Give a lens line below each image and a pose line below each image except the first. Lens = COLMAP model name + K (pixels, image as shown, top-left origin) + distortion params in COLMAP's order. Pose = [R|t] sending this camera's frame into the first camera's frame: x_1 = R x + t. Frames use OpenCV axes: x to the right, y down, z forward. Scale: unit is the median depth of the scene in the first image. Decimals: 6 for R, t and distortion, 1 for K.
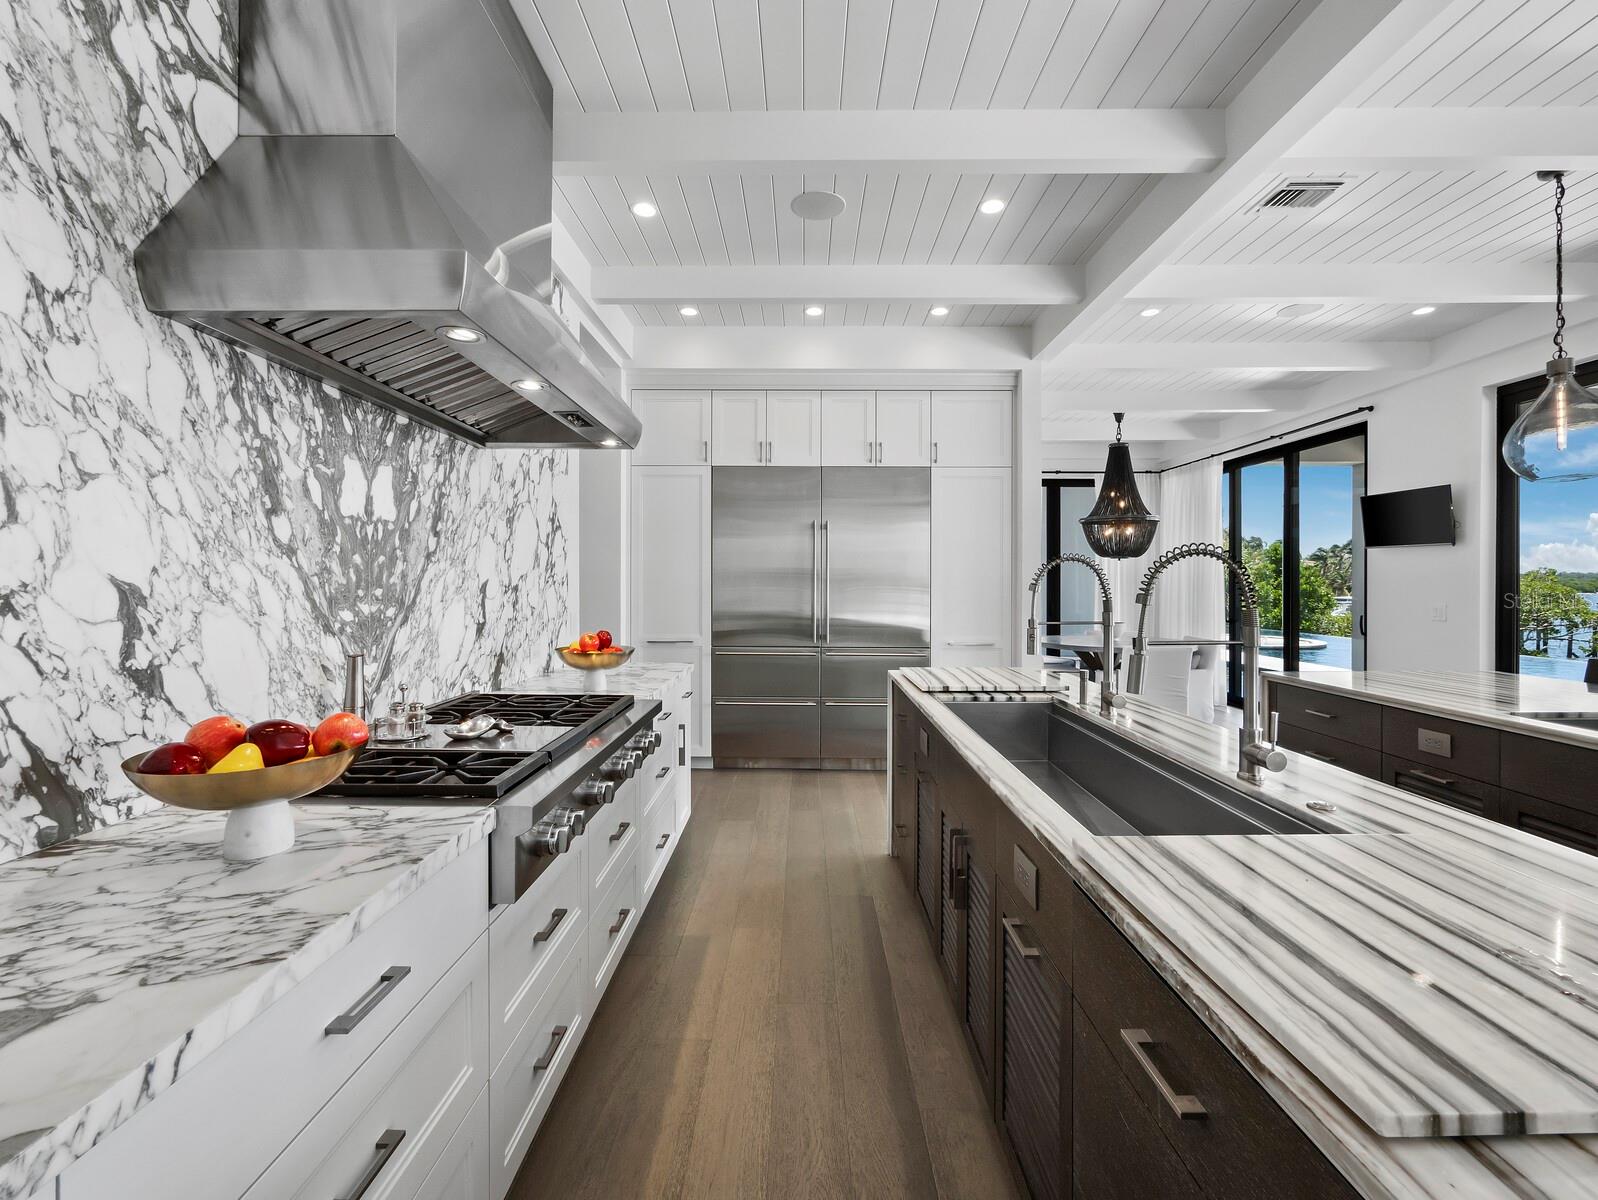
lens RADIAL K [[672.8, 0, 790.6], [0, 672.8, 586.3], [0, 0, 1]] dist [-0.002280, 0.000163]
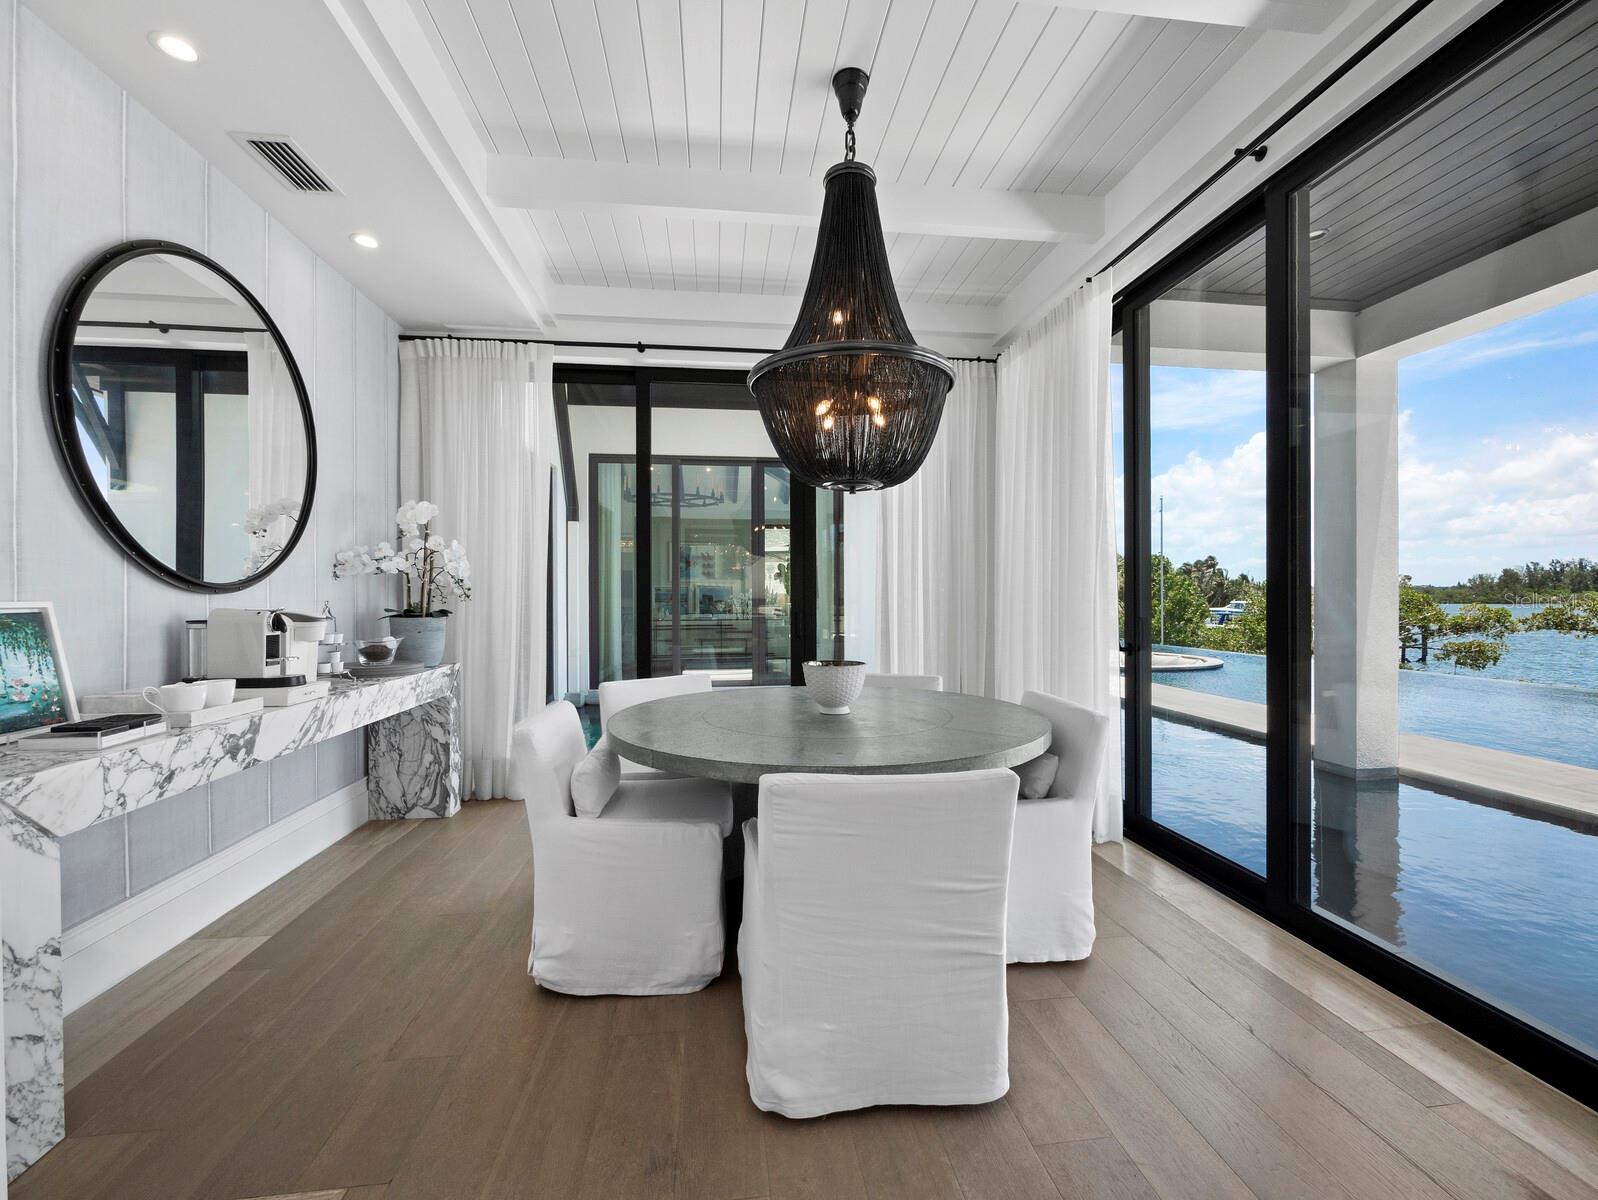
lens RADIAL K [[672.8, 0, 793.8], [0, 672.8, 605.5], [0, 0, 1]] dist [-0.002280, 0.000163]
pose [[0.990001, -0.008506, 0.140805, 1.257759], [0.007970, 0.999959, 0.004364, 0.063219], [-0.140837, -0.003198, 0.990028, 1.996953]]
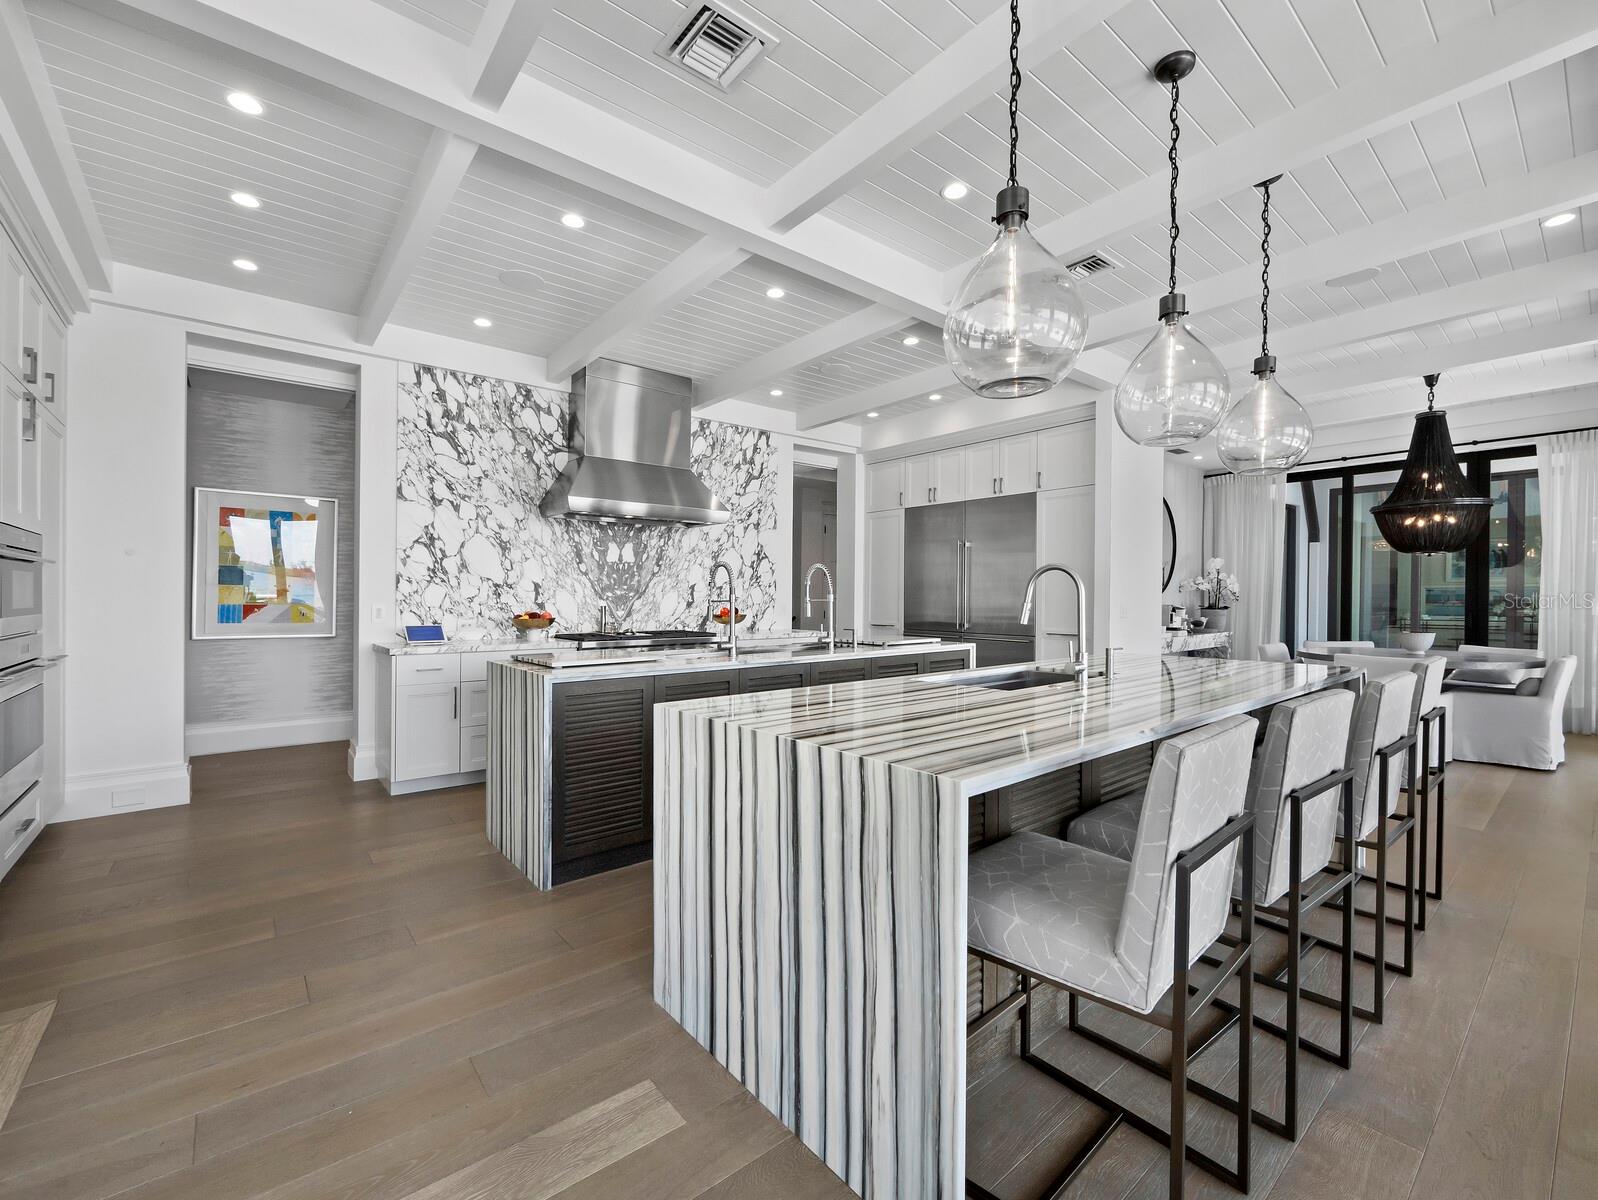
lens RADIAL K [[672.8, 0, 815.0], [0, 672.8, 598.4], [0, 0, 1]] dist [-0.002280, 0.000163]
pose [[0.662308, 0.001094, -0.749231, 1.878248], [-0.005322, 0.999981, -0.003245, 0.055740], [0.749212, 0.006137, 0.662301, -0.282082]]
